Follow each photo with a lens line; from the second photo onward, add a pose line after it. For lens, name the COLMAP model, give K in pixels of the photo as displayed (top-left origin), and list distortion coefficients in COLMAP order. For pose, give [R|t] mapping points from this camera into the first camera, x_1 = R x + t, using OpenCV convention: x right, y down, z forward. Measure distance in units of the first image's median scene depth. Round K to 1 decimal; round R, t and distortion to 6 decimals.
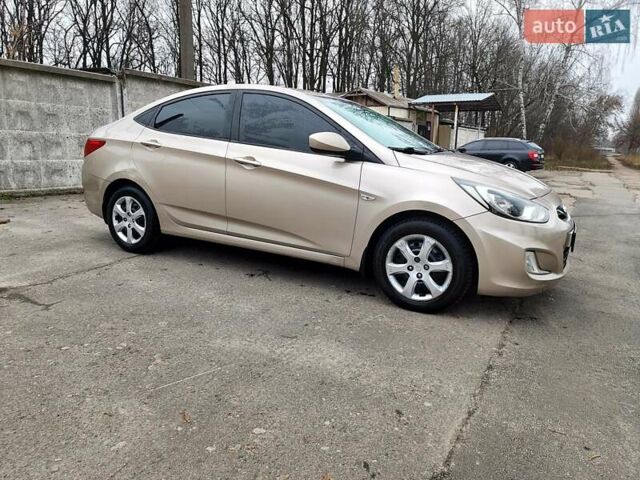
lens RADIAL K [[455.3, 0, 321.3], [0, 455.3, 247.1], [0, 0, 1]] dist [0.033291, -0.020206]
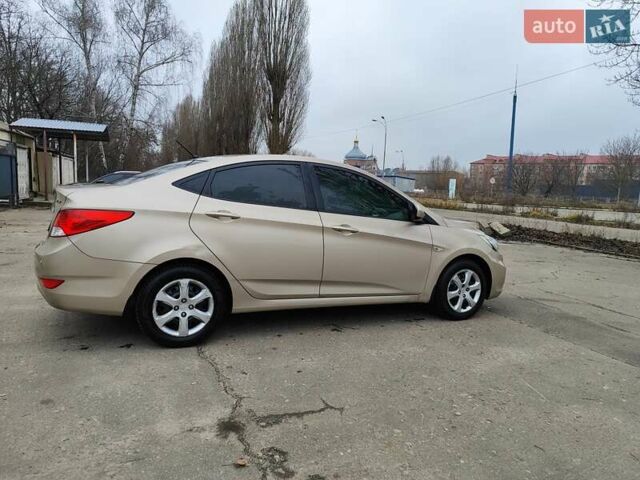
lens RADIAL K [[455.3, 0, 321.3], [0, 455.3, 247.1], [0, 0, 1]] dist [0.033291, -0.020206]
pose [[0.592486, -0.108700, 0.798213, -0.515270], [0.149247, 0.988513, 0.023834, -0.083674], [-0.791635, 0.105009, 0.601903, 0.174379]]
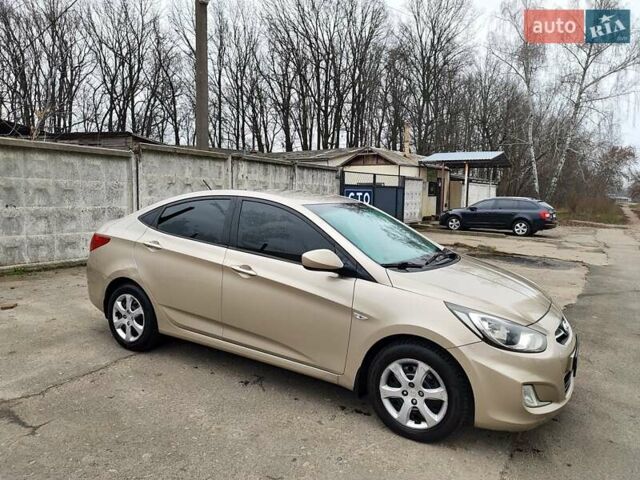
lens RADIAL K [[455.3, 0, 321.3], [0, 455.3, 247.1], [0, 0, 1]] dist [0.033291, -0.020206]
pose [[0.999480, 0.003840, -0.032014, 0.019408], [-0.007000, 0.995042, -0.099204, -0.066068], [0.031474, 0.099377, 0.994552, -0.000476]]
